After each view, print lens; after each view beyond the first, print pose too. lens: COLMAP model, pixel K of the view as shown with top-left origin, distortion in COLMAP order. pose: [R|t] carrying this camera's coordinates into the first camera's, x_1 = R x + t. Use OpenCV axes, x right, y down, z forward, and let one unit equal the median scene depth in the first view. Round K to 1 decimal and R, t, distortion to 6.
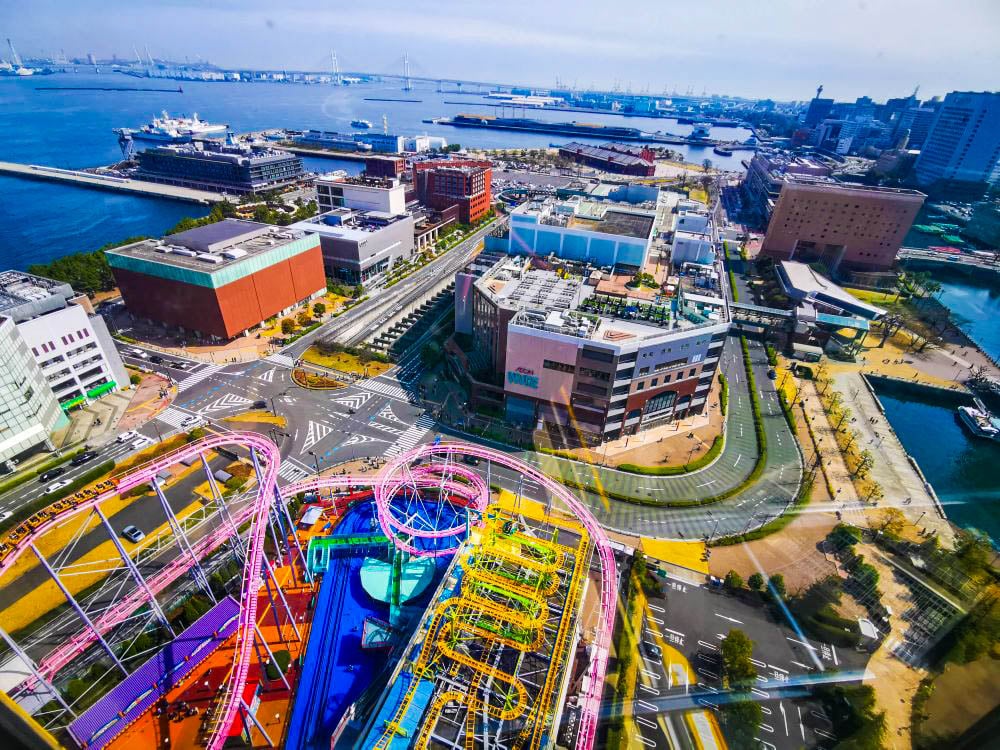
lens RADIAL K [[475.2, 0, 500.0], [0, 475.2, 375.0], [0, 0, 1]] dist [-0.039728, 0.036997]
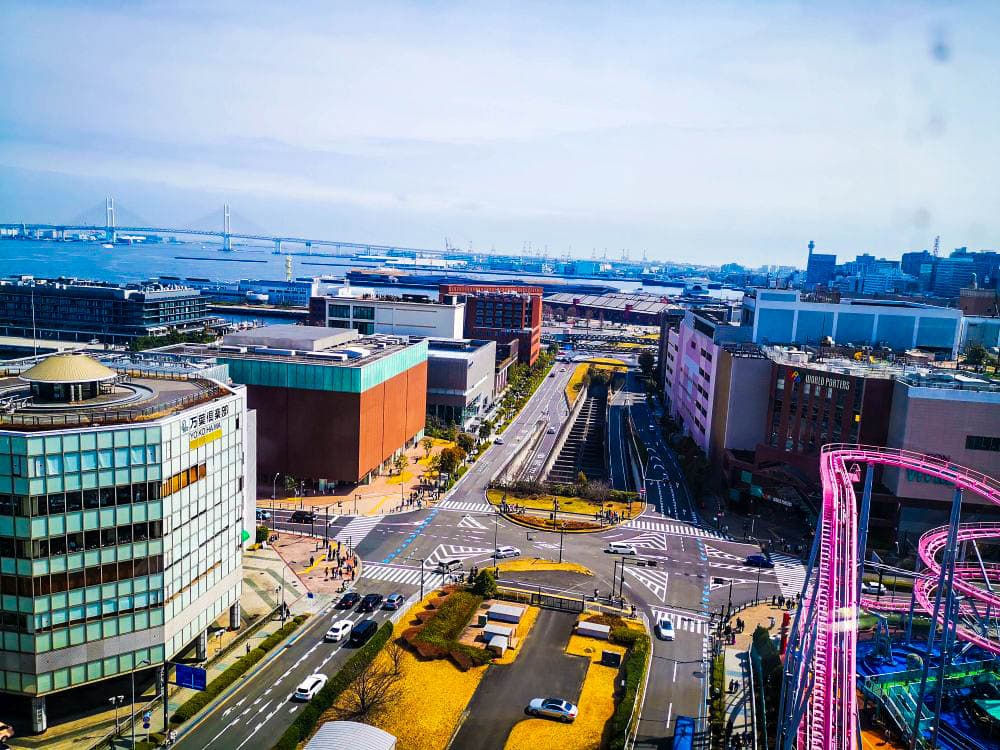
lens RADIAL K [[780.7, 0, 500.0], [0, 780.7, 375.0], [0, 0, 1]] dist [0.037622, -0.008926]
pose [[0.981325, -0.027848, 0.190332, -0.121162], [0.099363, 0.920619, -0.377608, 0.038893], [-0.164707, 0.389468, 0.906193, 0.006633]]
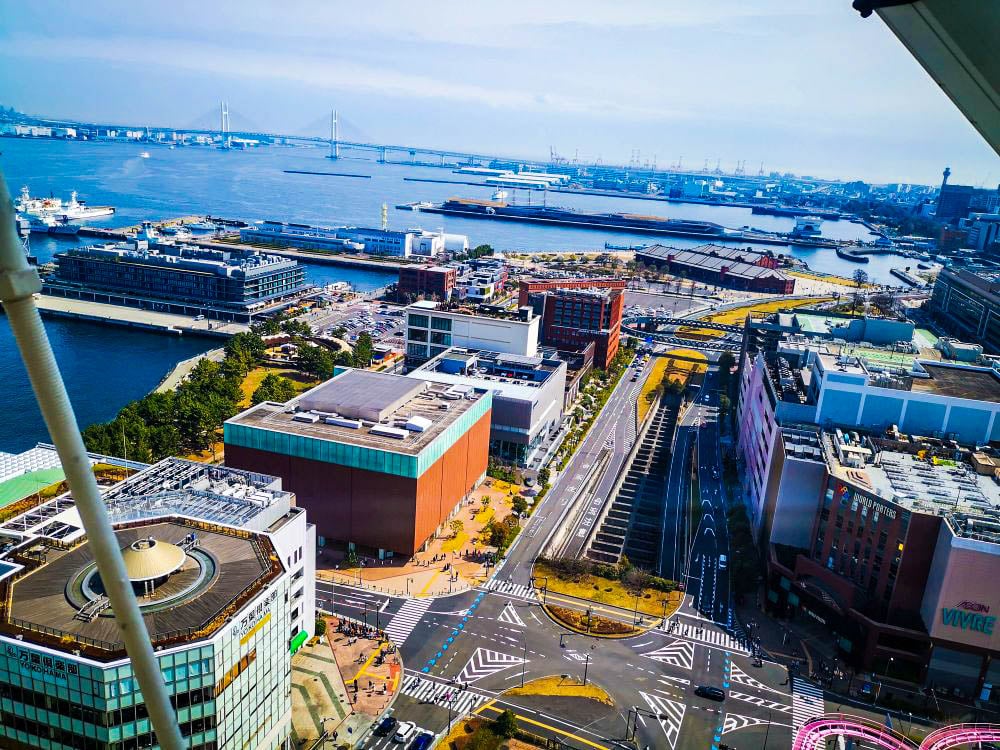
lens RADIAL K [[780.7, 0, 500.0], [0, 780.7, 375.0], [0, 0, 1]] dist [0.037622, -0.008926]
pose [[0.997898, 0.004538, 0.064644, -0.109632], [0.013209, 0.962357, -0.271468, -0.004647], [-0.063442, 0.271751, 0.960274, -0.019574]]
